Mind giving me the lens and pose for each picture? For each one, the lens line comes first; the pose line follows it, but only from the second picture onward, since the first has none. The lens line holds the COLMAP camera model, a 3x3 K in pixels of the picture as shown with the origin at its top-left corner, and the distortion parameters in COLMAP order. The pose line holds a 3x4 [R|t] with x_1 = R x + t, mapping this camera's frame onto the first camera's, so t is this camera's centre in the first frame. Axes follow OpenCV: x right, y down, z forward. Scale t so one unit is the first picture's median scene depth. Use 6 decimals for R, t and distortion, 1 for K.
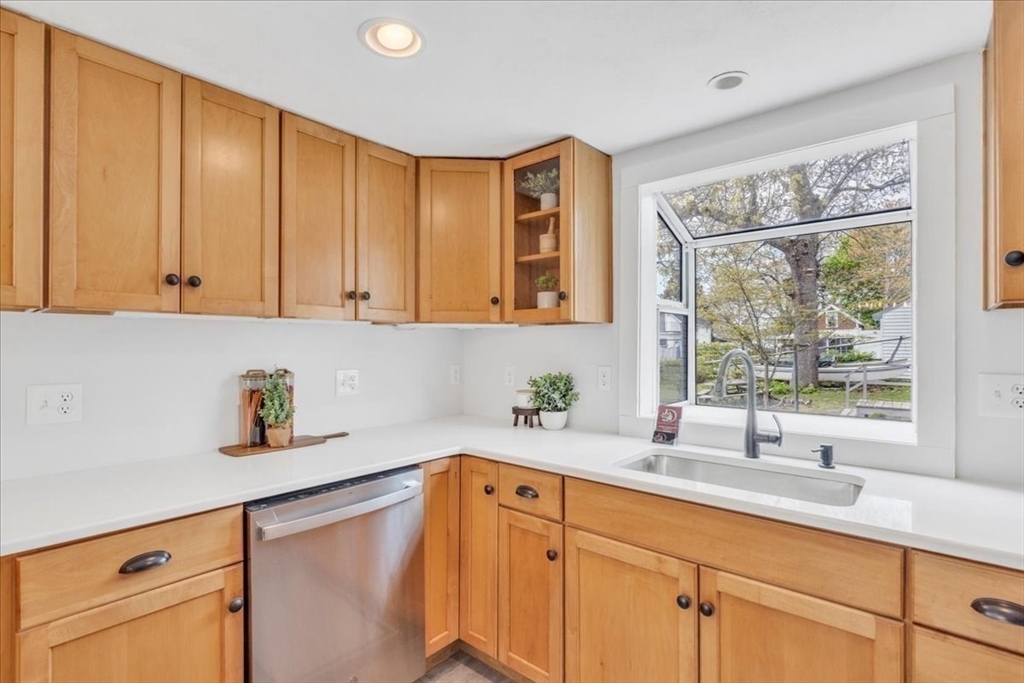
lens RADIAL K [[481.6, 0, 515.6], [0, 481.6, 341.6], [0, 0, 1]] dist [-0.010105, 0.000596]
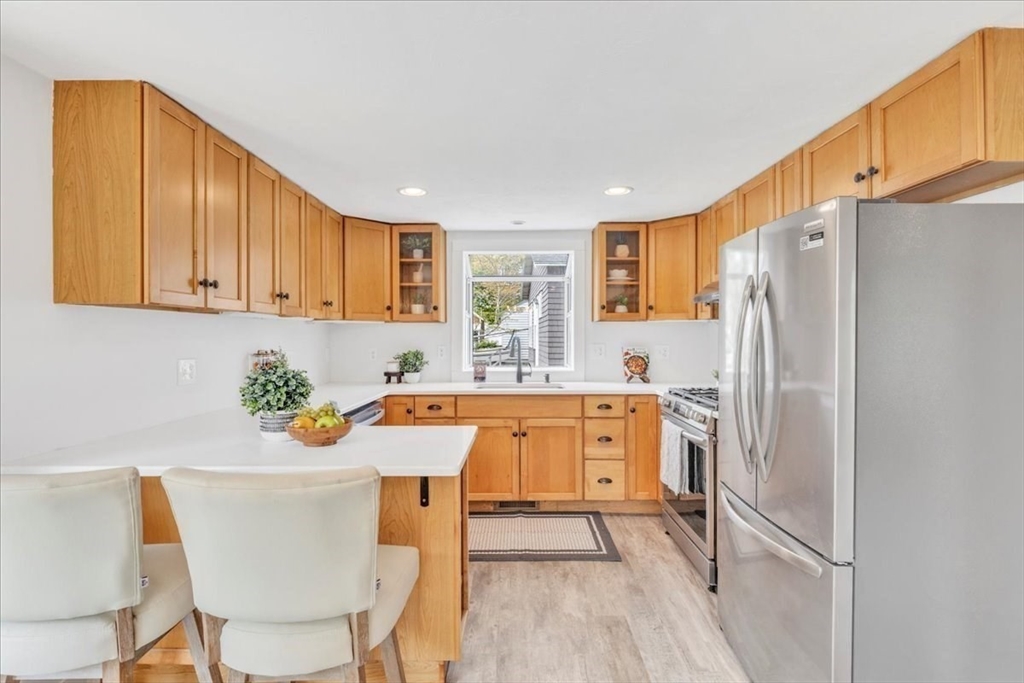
lens RADIAL K [[481.6, 0, 514.0], [0, 481.6, 334.0], [0, 0, 1]] dist [-0.010105, 0.000596]
pose [[0.759623, 0.002096, 0.650361, -0.823629], [-0.003730, 0.999992, 0.001134, 0.003446], [-0.650354, -0.003287, 0.759625, -0.586608]]
